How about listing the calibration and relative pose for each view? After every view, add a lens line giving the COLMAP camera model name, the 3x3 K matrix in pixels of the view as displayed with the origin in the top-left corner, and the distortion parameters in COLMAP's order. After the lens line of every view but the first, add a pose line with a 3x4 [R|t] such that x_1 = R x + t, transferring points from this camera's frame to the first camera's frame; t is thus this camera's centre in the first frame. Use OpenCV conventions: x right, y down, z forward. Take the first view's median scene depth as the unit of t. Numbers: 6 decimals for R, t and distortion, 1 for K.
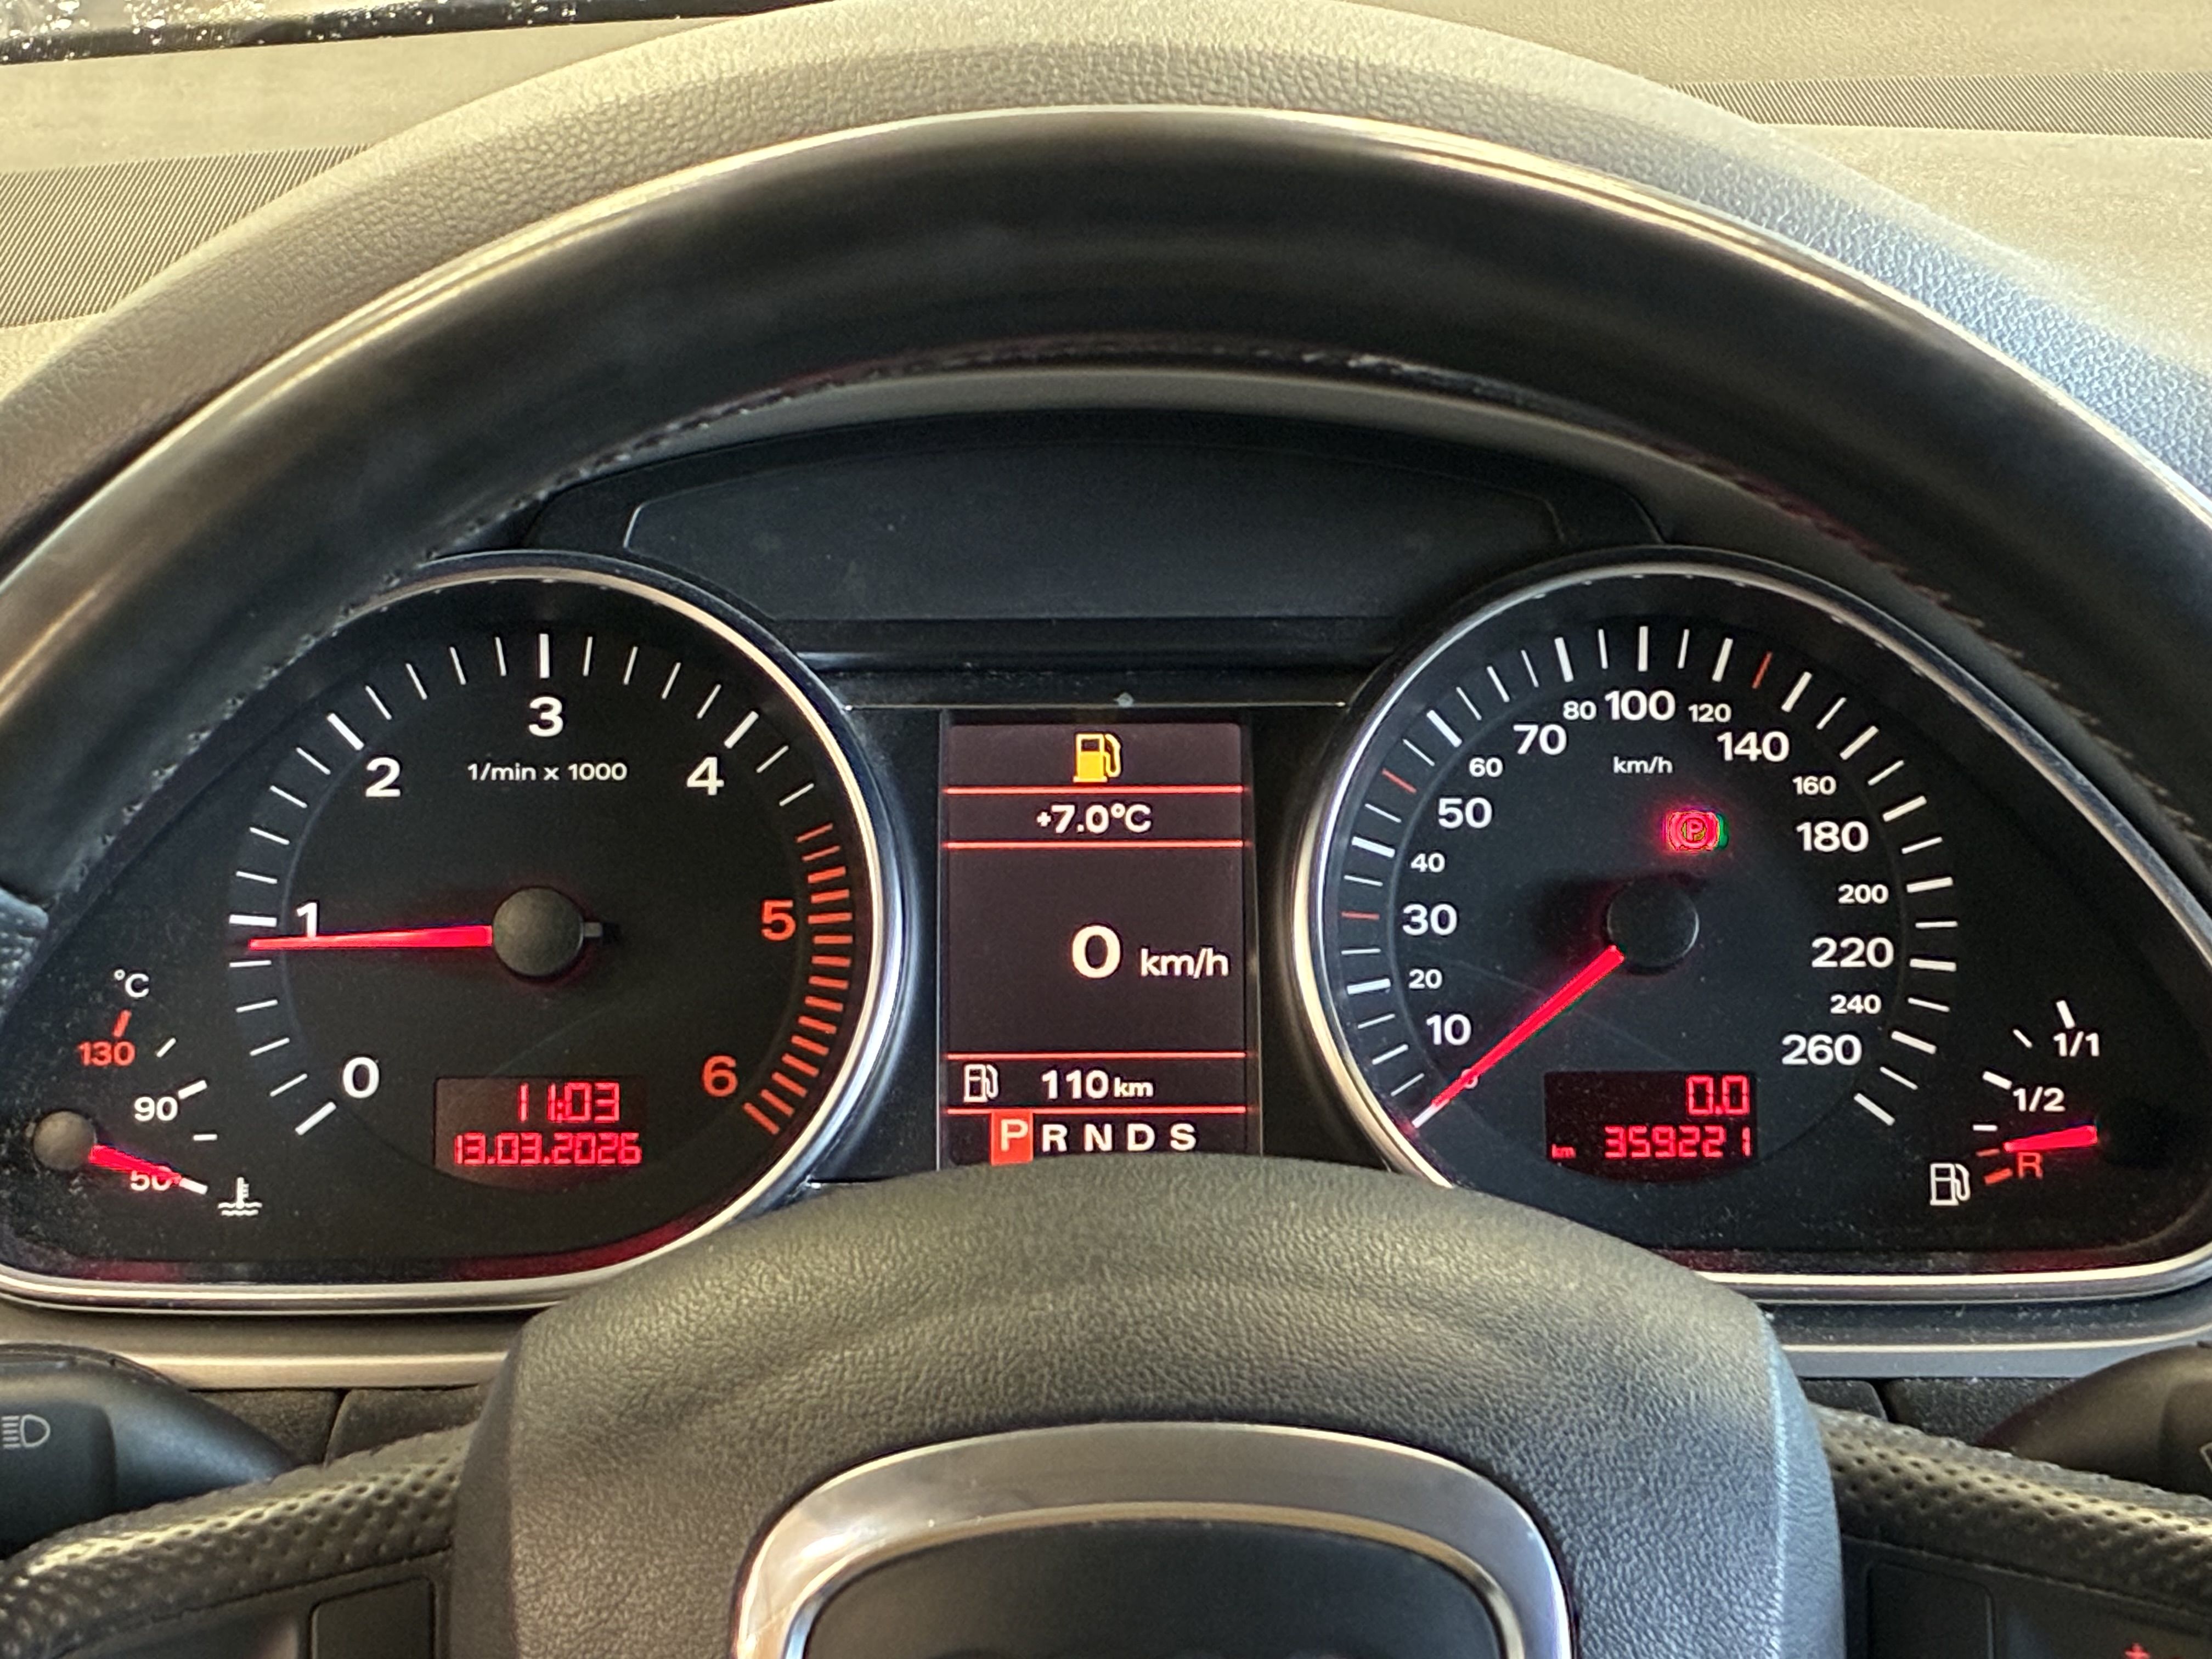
lens RADIAL K [[5090.8, 0, 1085.0], [0, 5090.8, 826.4], [0, 0, 1]] dist [0.218724, -0.718933]
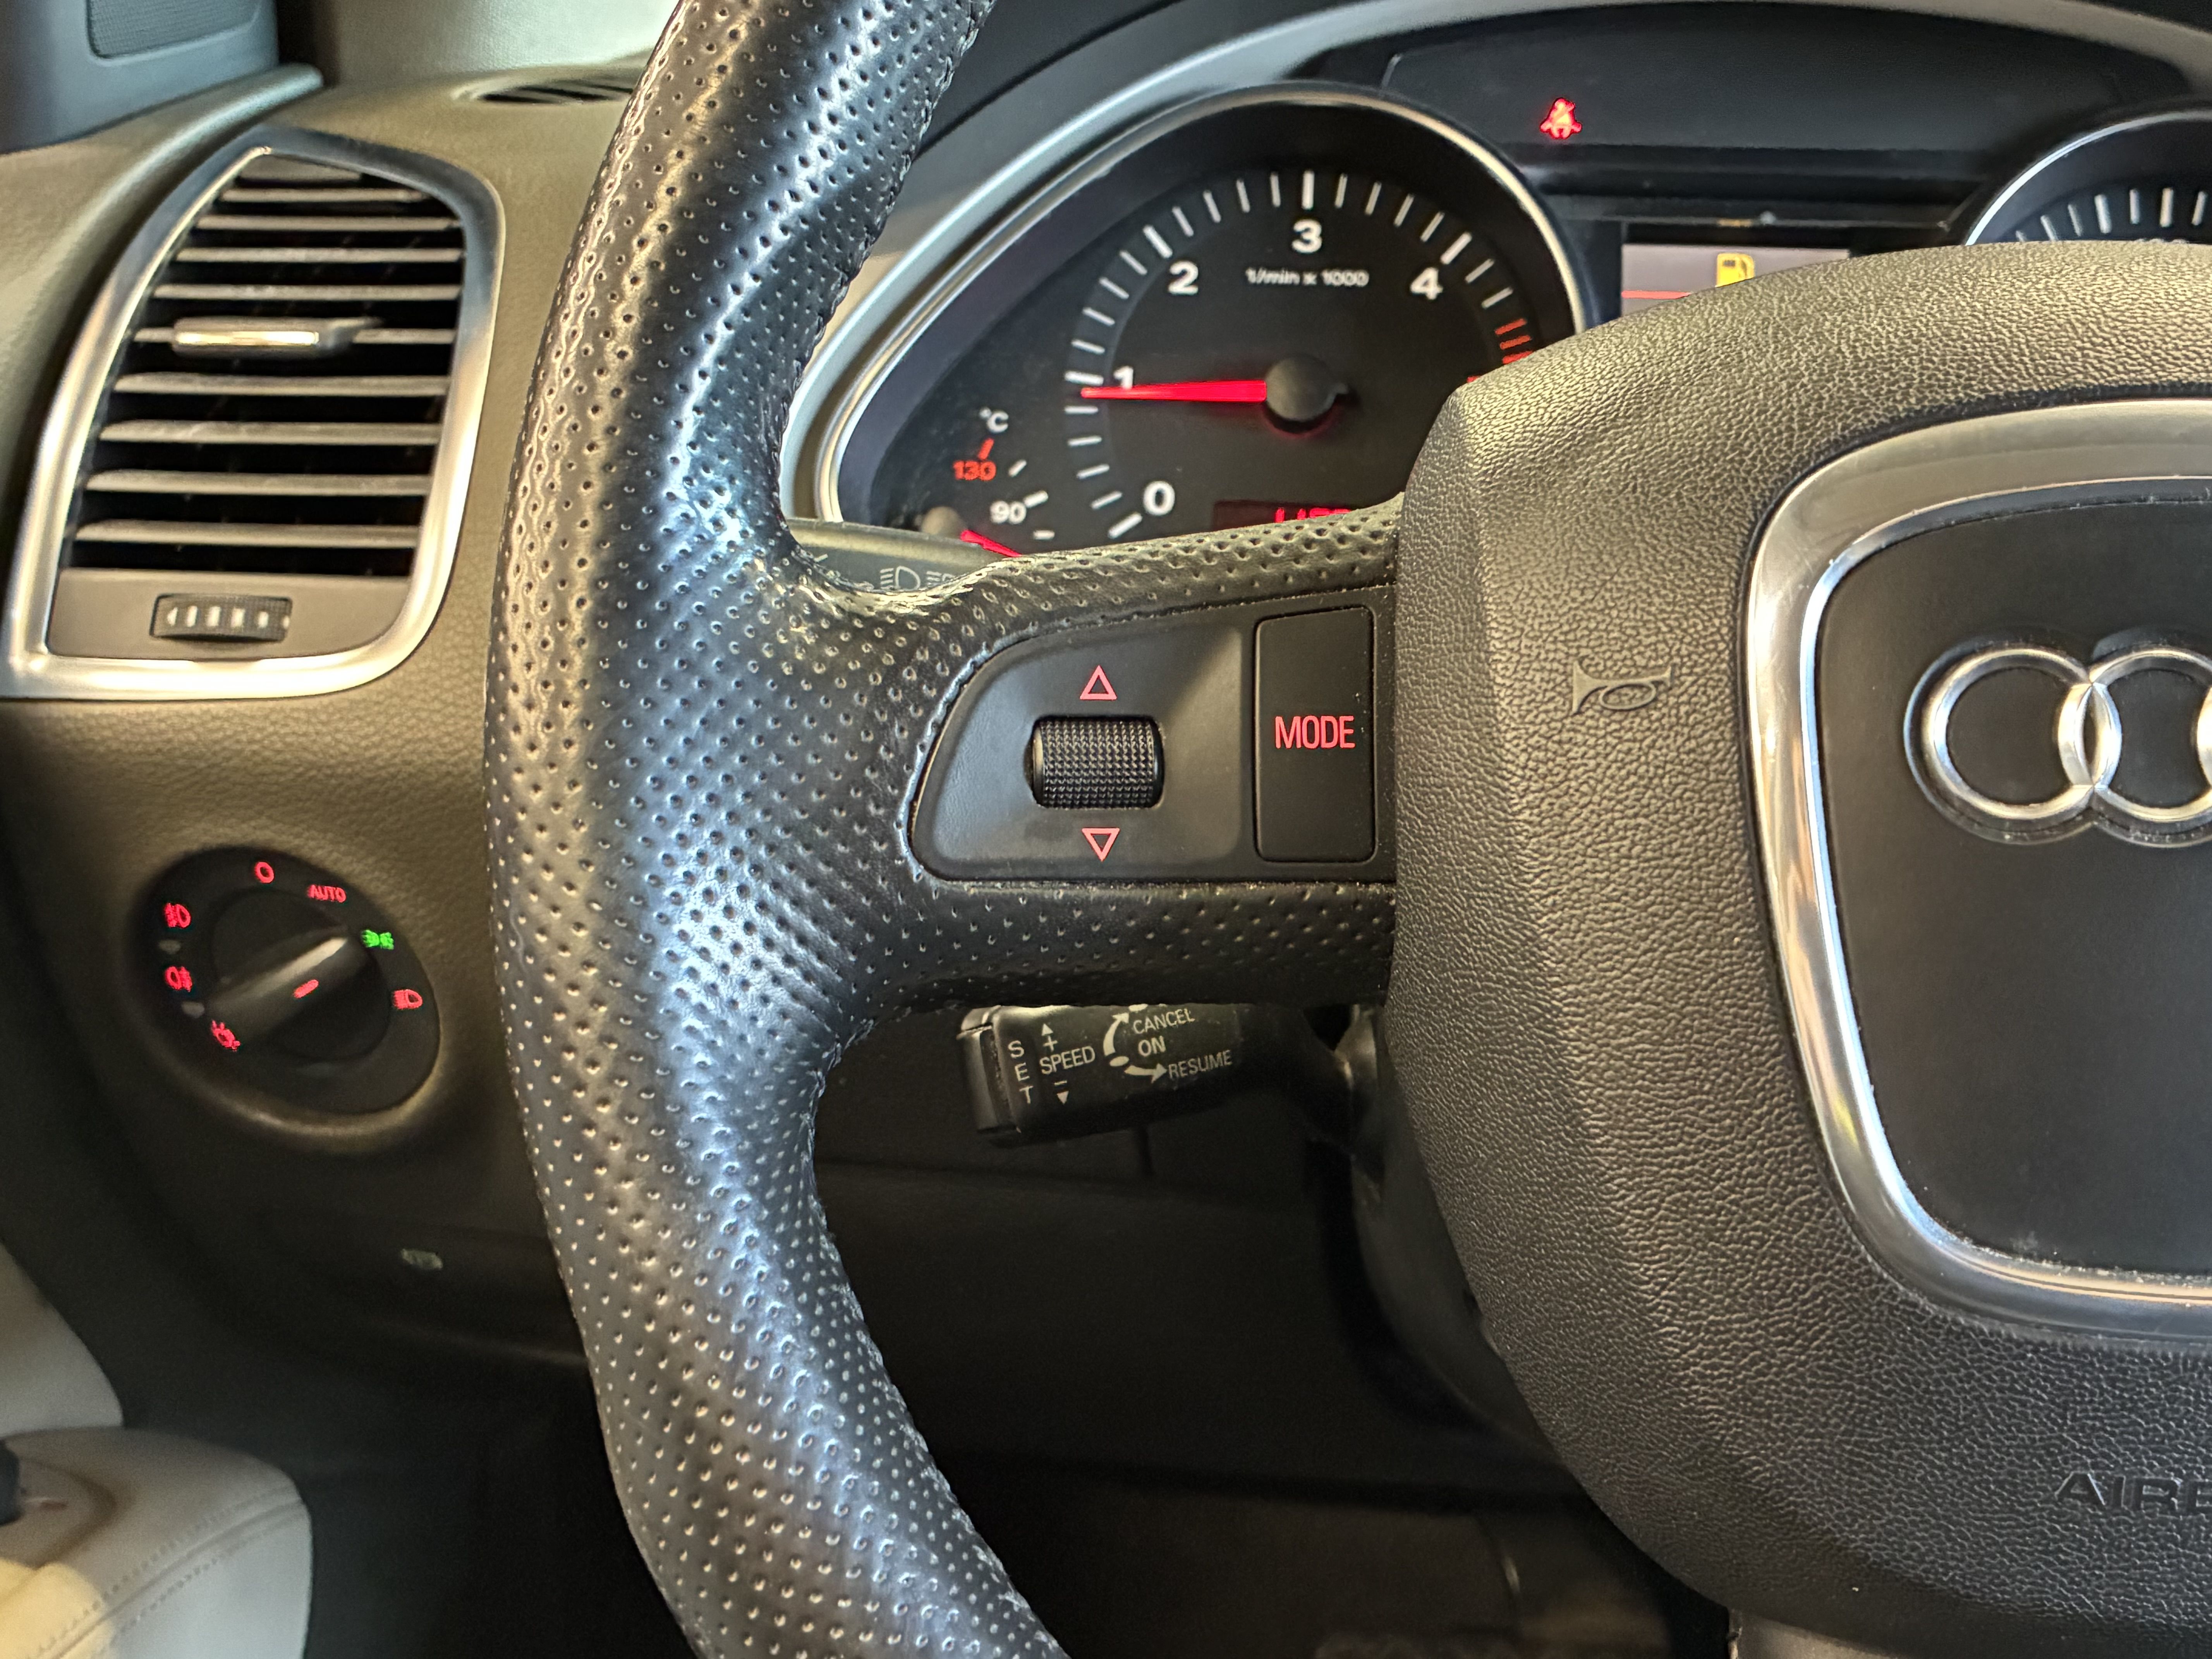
lens RADIAL K [[2407.3, 0, 1106.0], [0, 2407.3, 829.5], [0, 0, 1]] dist [0.144704, -0.446154]
pose [[0.995239, 0.045282, -0.086309, -0.097269], [-0.045836, 0.998939, -0.004444, 0.139059], [0.086016, 0.008379, 0.996259, 0.371952]]
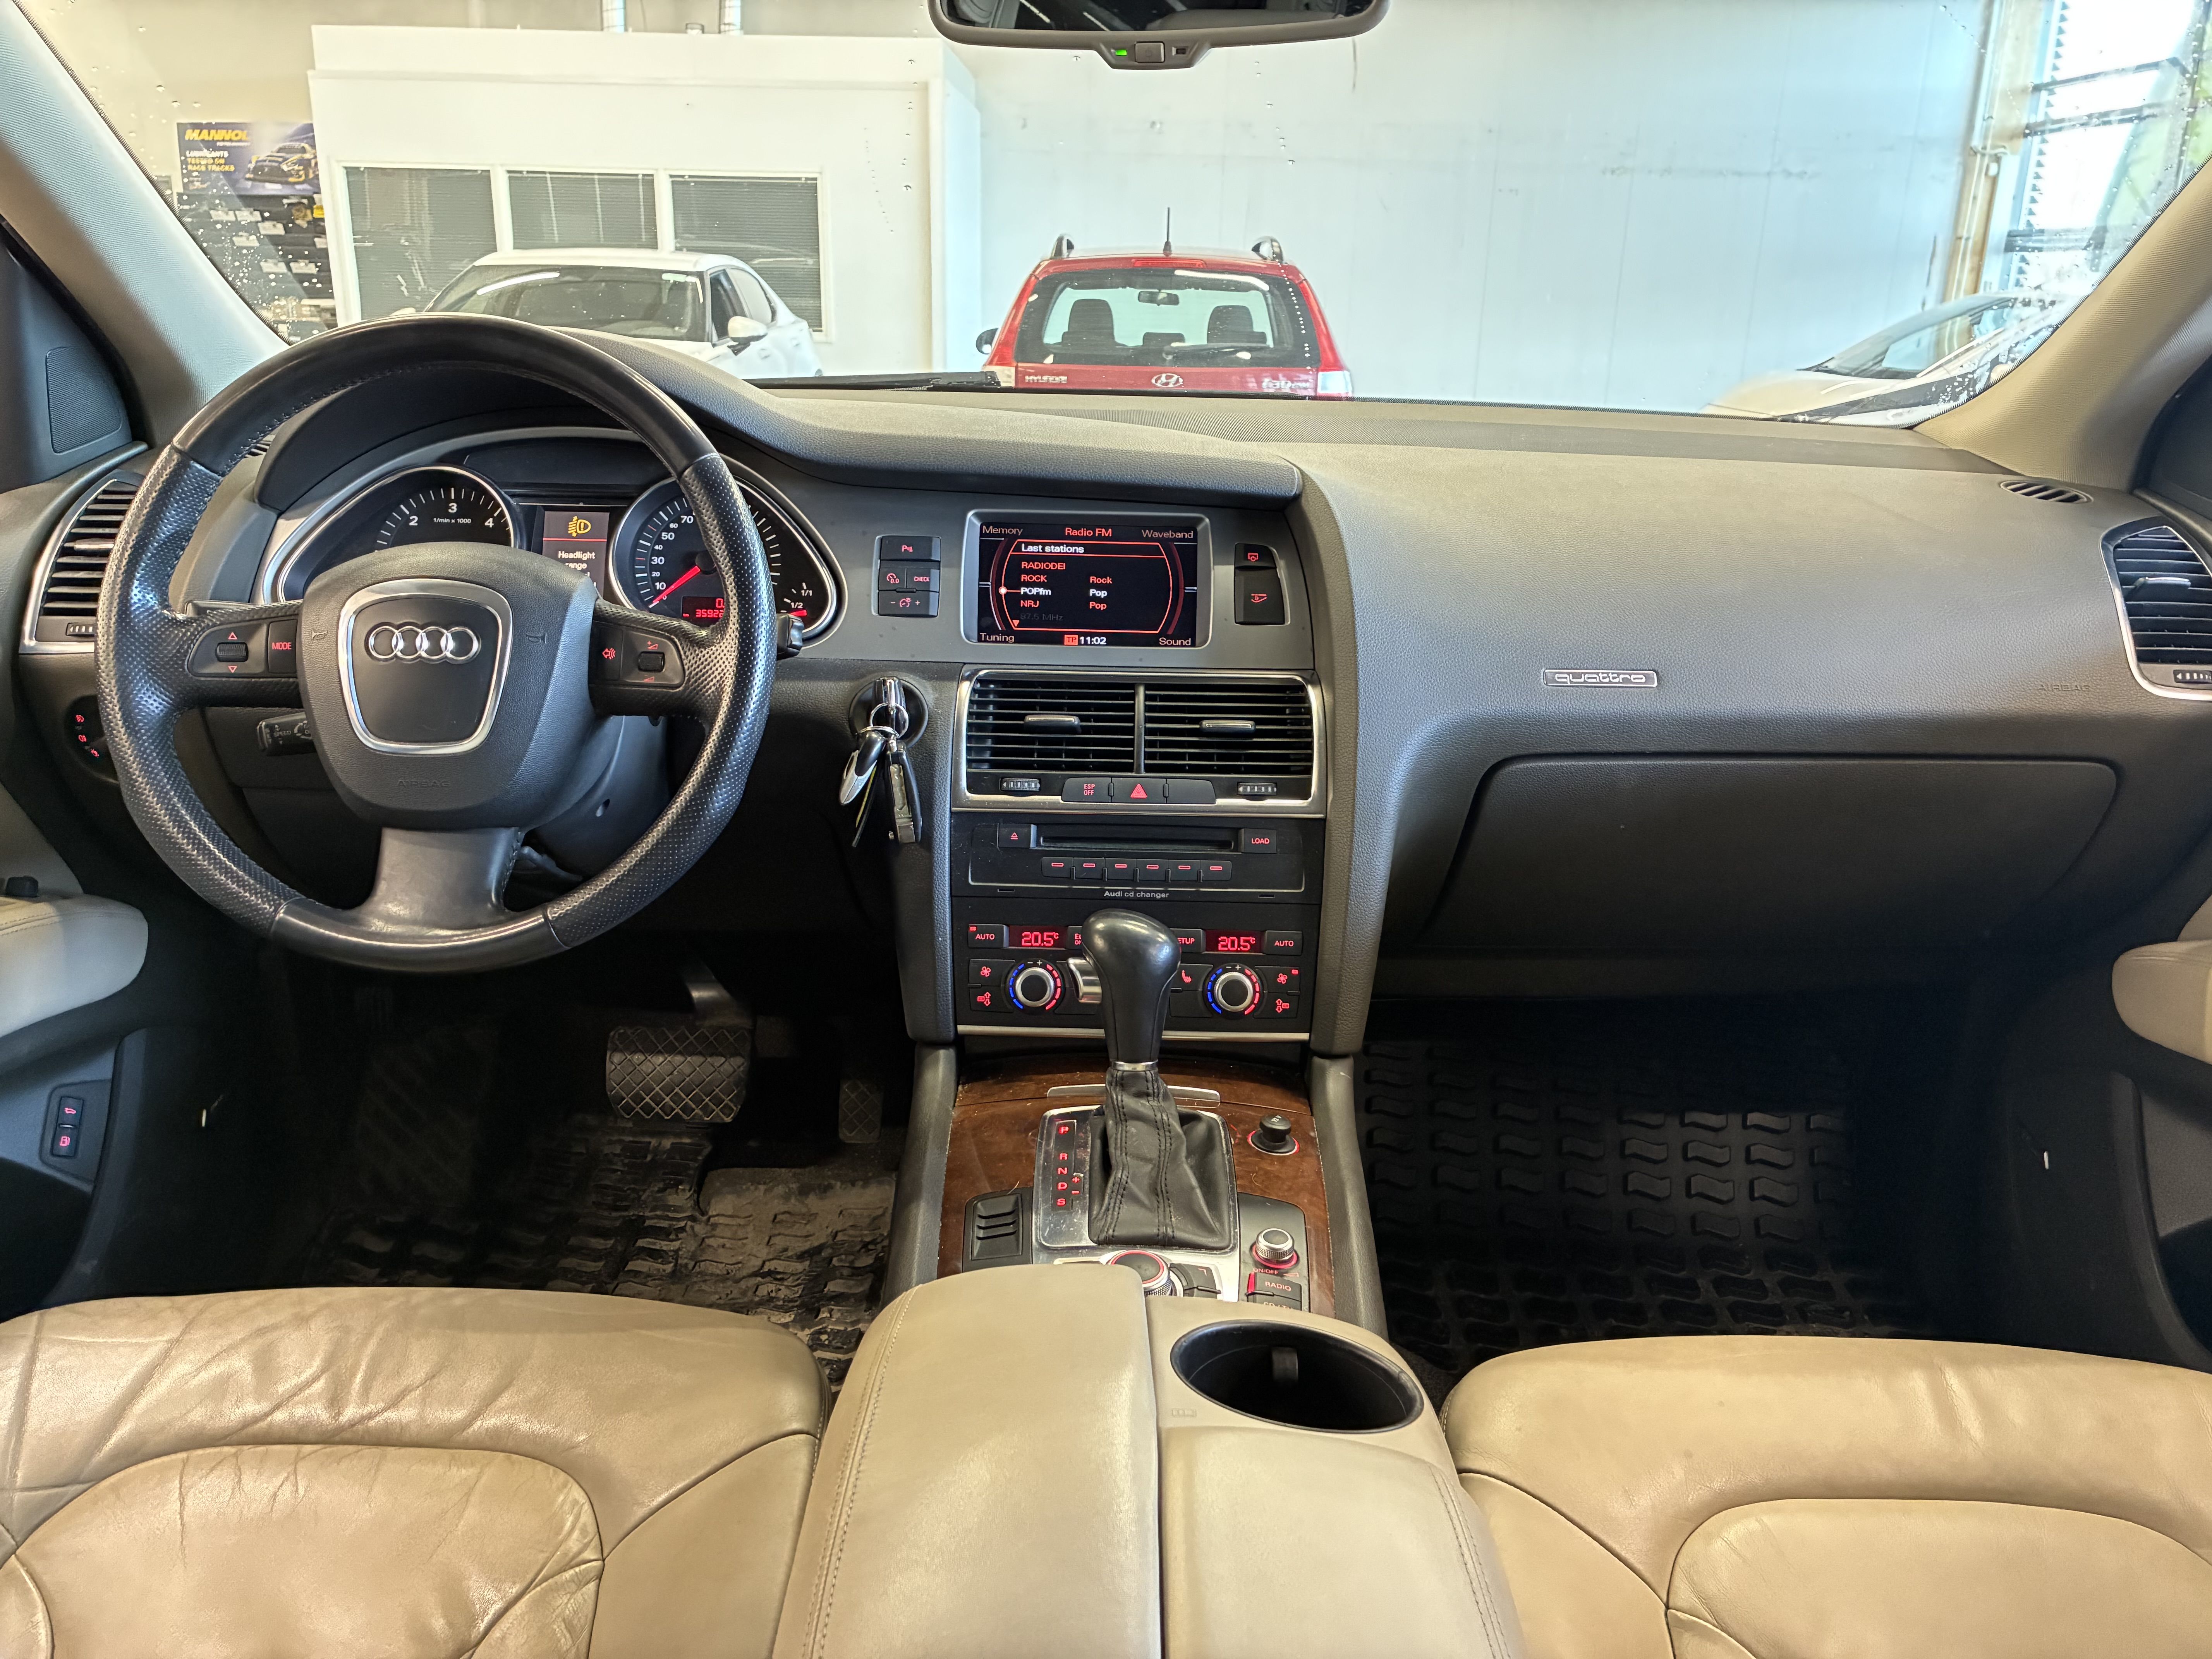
lens RADIAL K [[1678.6, 0, 1100.7], [0, 1678.6, 845.6], [0, 0, 1]] dist [0.065545, -0.099186]
pose [[0.999519, 0.027509, -0.014295, 0.463318], [-0.027215, 0.999422, 0.020364, 0.217285], [0.014847, -0.019965, 0.999690, -0.404648]]
